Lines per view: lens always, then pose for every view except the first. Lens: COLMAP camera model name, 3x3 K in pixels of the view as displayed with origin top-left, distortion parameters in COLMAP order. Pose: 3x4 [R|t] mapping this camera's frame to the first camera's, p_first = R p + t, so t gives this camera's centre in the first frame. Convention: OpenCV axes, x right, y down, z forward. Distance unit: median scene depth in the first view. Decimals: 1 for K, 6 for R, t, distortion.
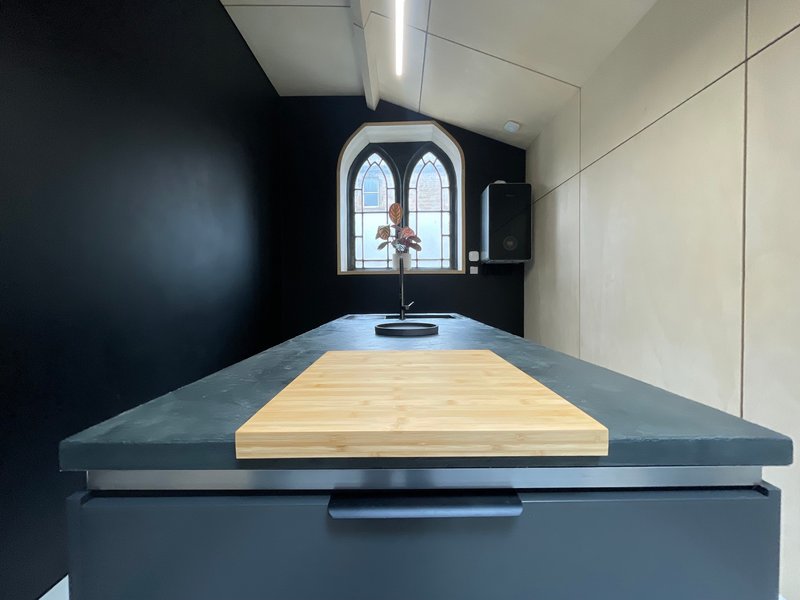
lens RADIAL K [[323.4, 0, 402.4], [0, 323.4, 300.3], [0, 0, 1]] dist [0.007018, 0.000255]
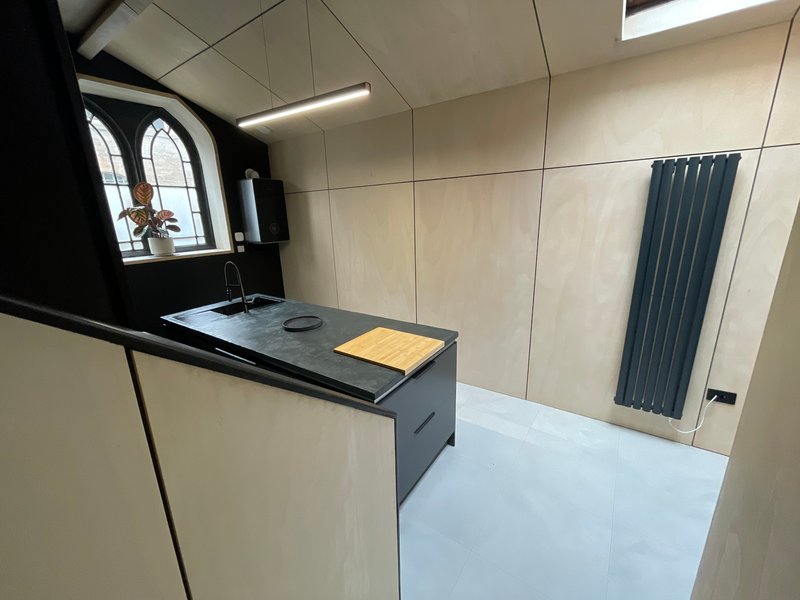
lens RADIAL K [[323.4, 0, 398.6], [0, 323.4, 300.4], [0, 0, 1]] dist [0.007018, 0.000255]
pose [[0.573018, -0.220756, 0.789251, -0.409806], [0.045363, 0.970105, 0.238407, -0.164591], [-0.818286, -0.100809, 0.565902, -0.134903]]
